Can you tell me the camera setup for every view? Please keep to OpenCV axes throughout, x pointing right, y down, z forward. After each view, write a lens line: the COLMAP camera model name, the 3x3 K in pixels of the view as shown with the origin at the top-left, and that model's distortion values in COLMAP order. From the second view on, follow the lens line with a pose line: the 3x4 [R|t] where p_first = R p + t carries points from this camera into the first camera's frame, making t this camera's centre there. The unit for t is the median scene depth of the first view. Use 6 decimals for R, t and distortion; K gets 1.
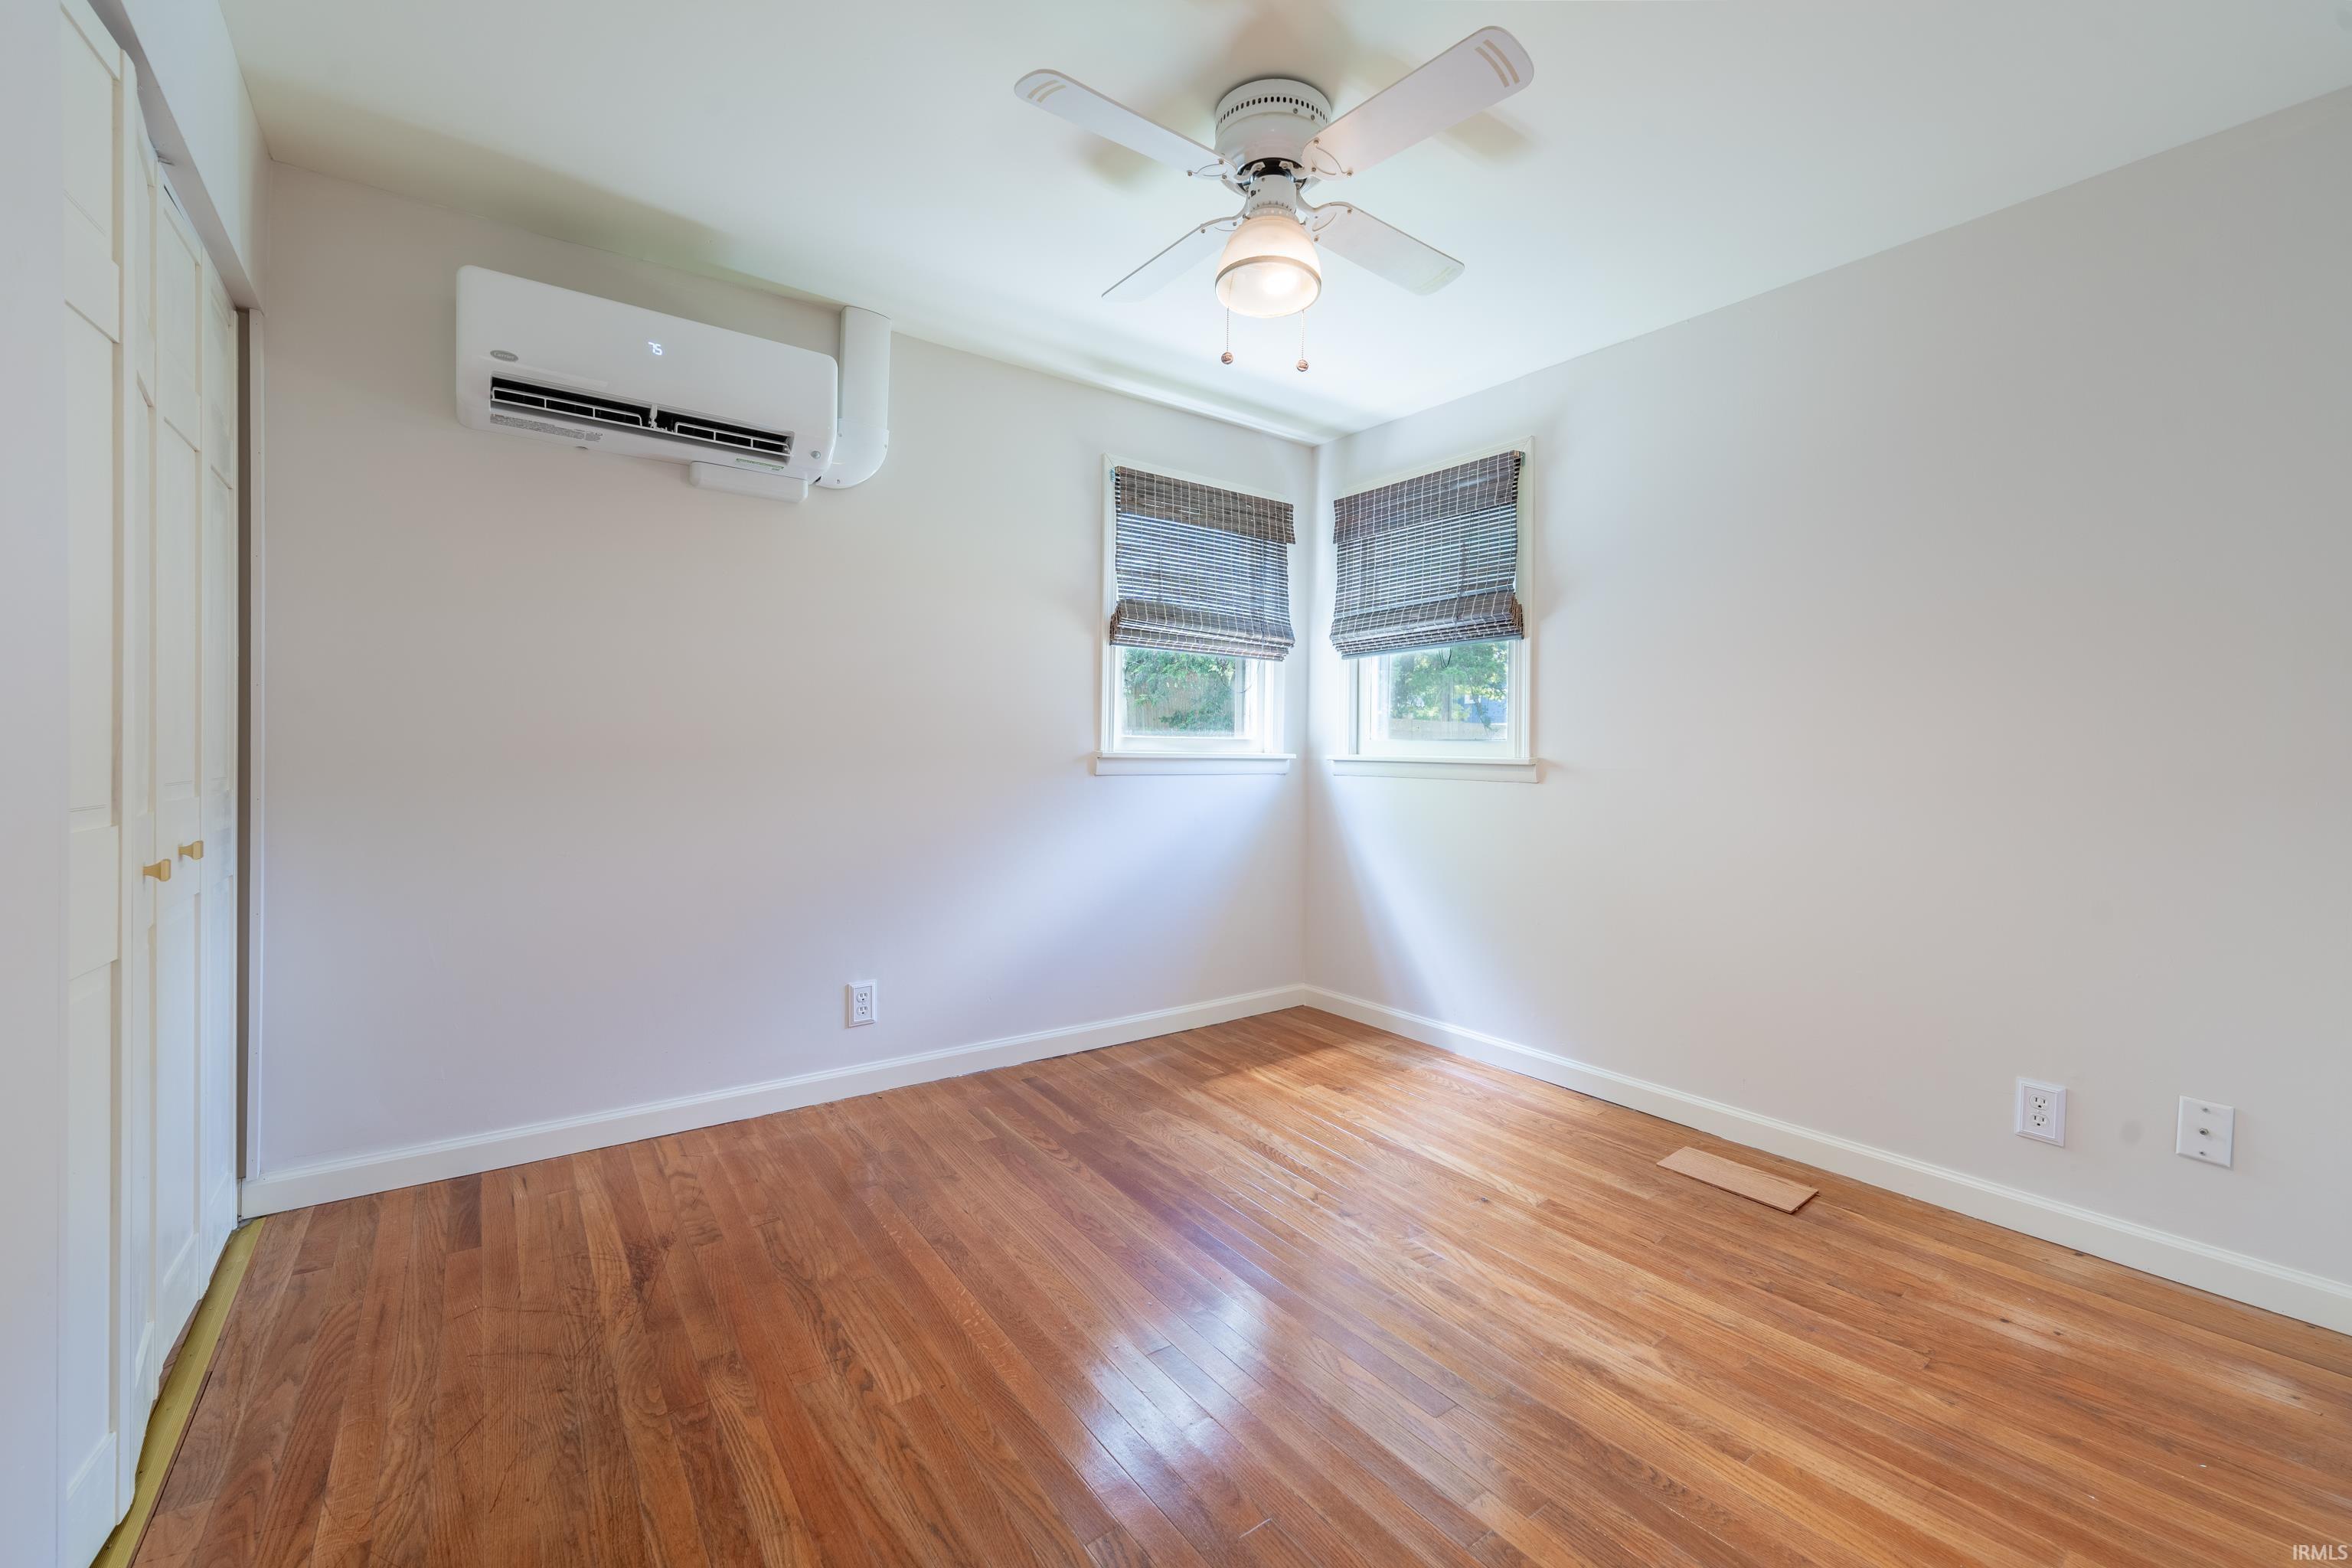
lens RADIAL K [[958.9, 0, 1177.0], [0, 958.9, 754.8], [0, 0, 1]] dist [0.000006, -0.000009]
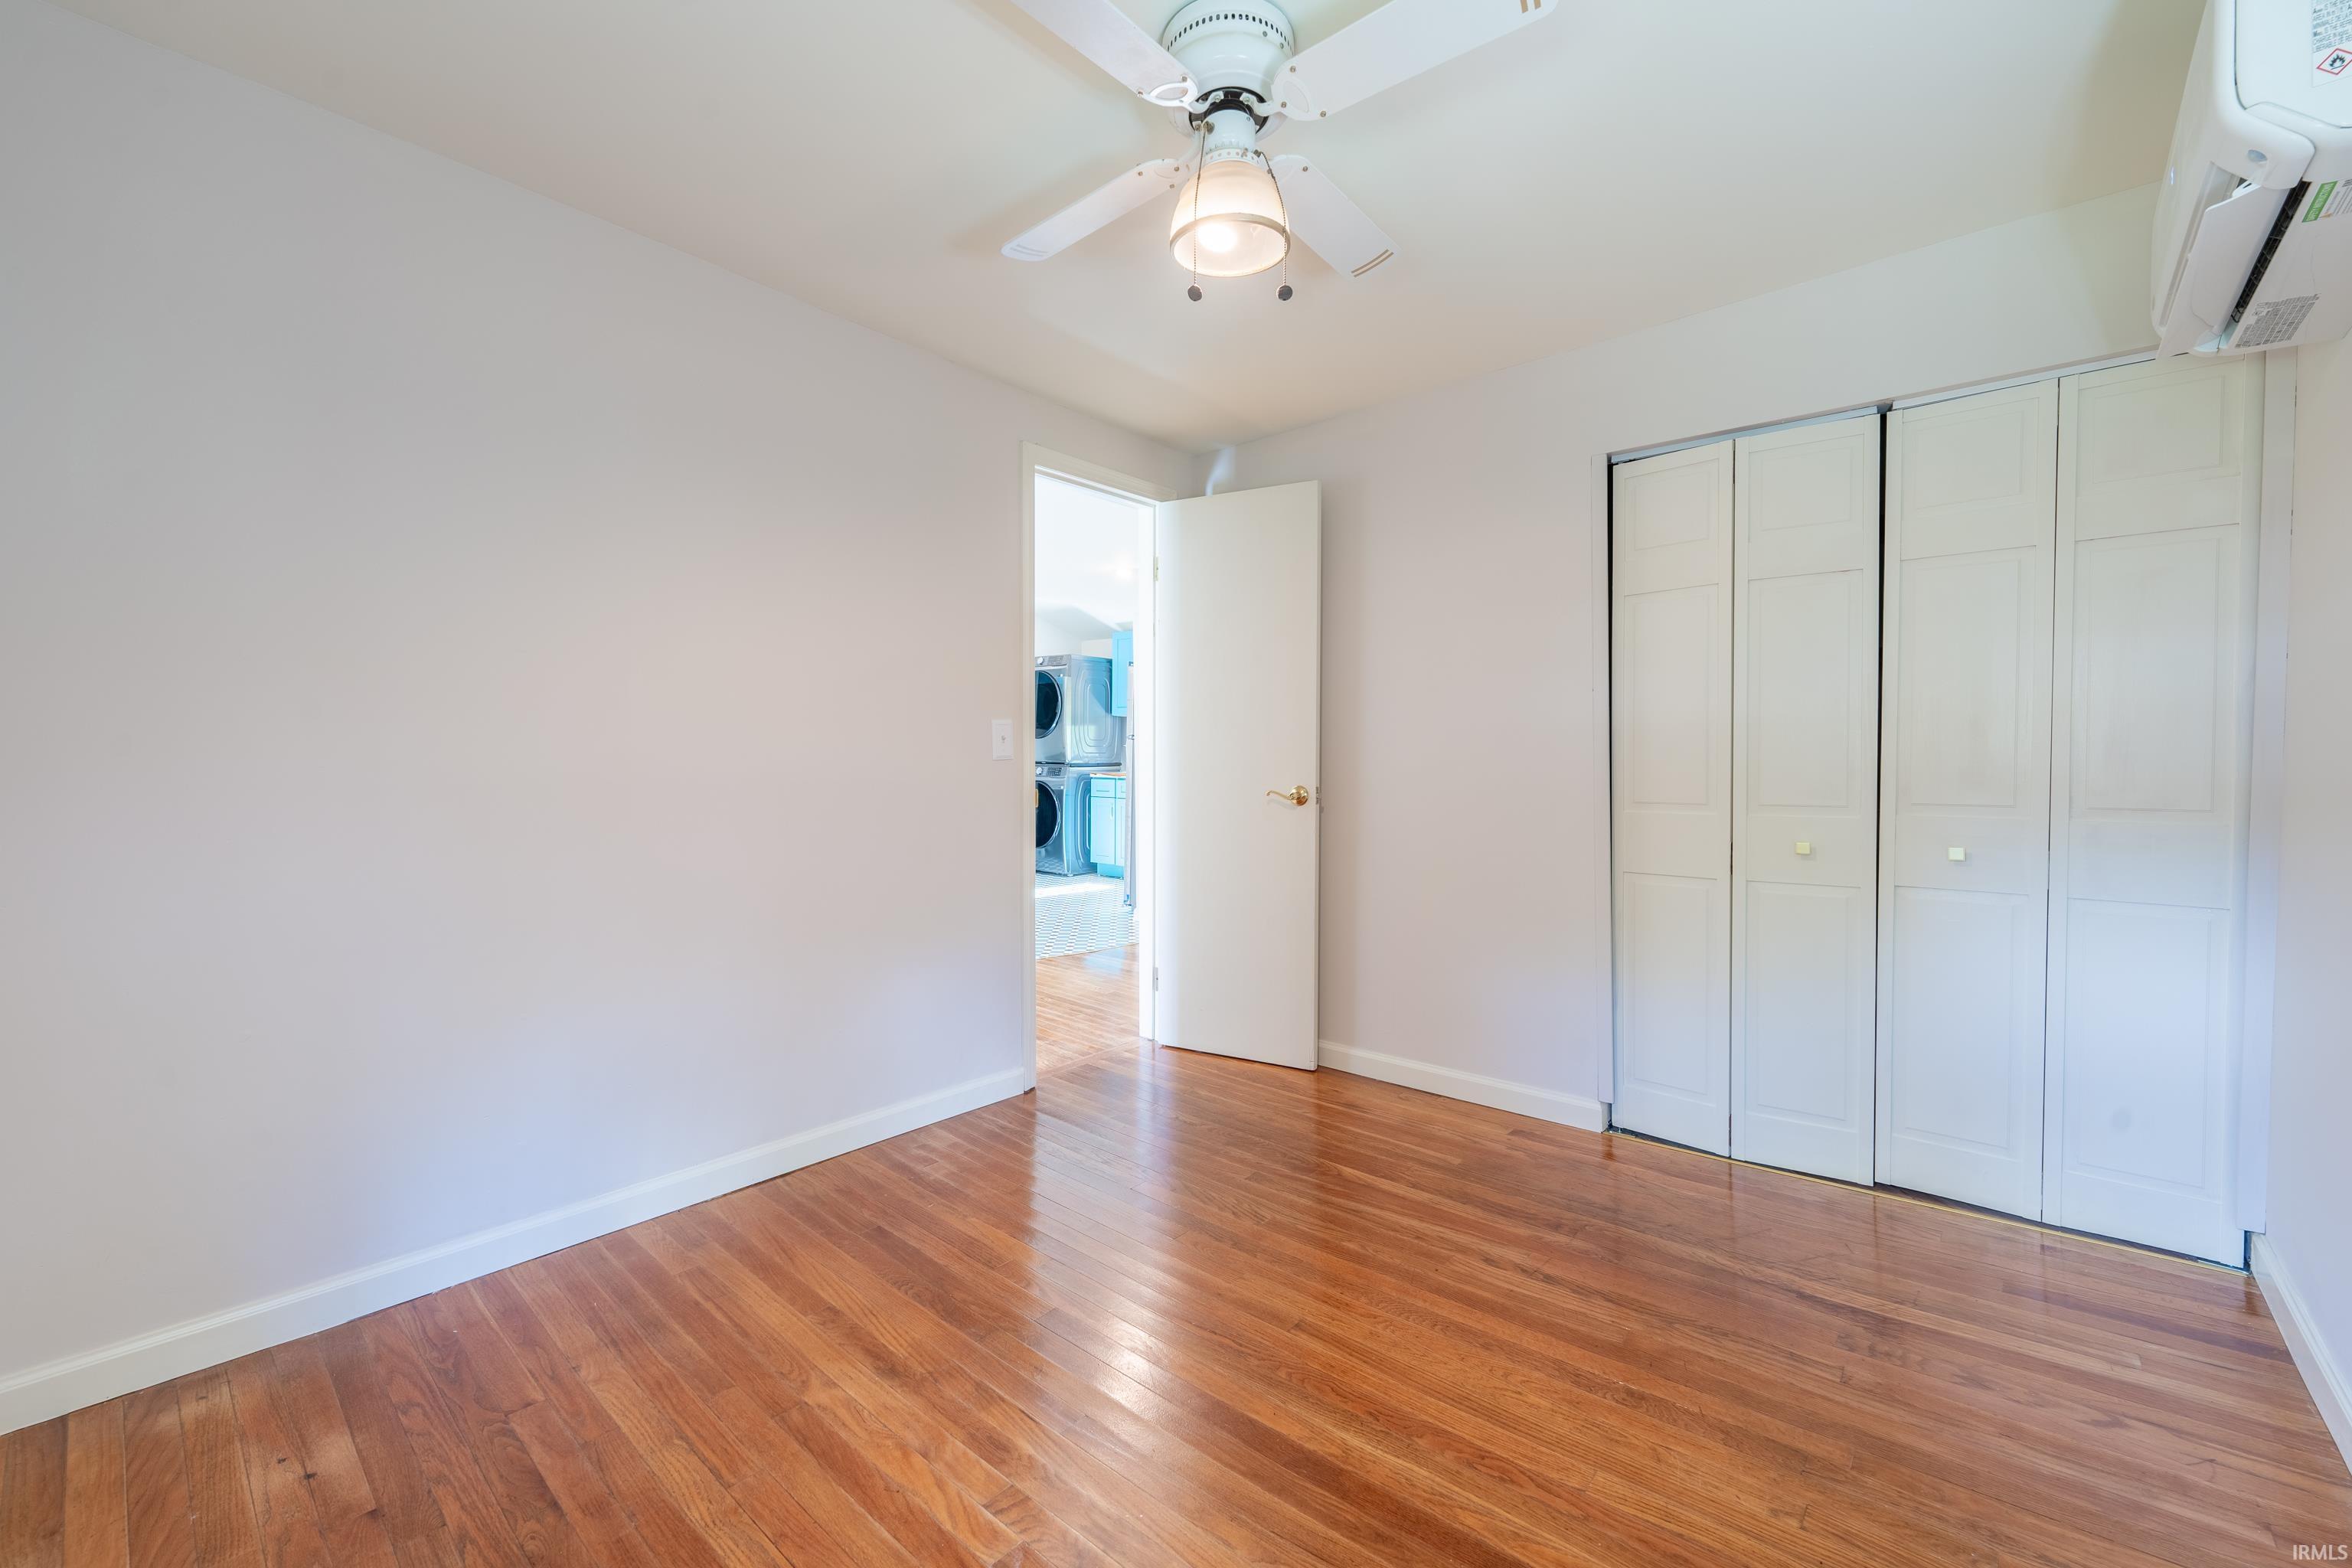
lens RADIAL K [[942.4, 0, 1176.0], [0, 942.4, 784.0], [0, 0, 1]] dist [-0.002444, -0.000158]
pose [[-0.977862, -0.008042, -0.209098, 0.341473], [-0.012098, 0.999762, 0.018128, -0.010887], [0.208903, 0.020256, -0.977727, 1.998322]]
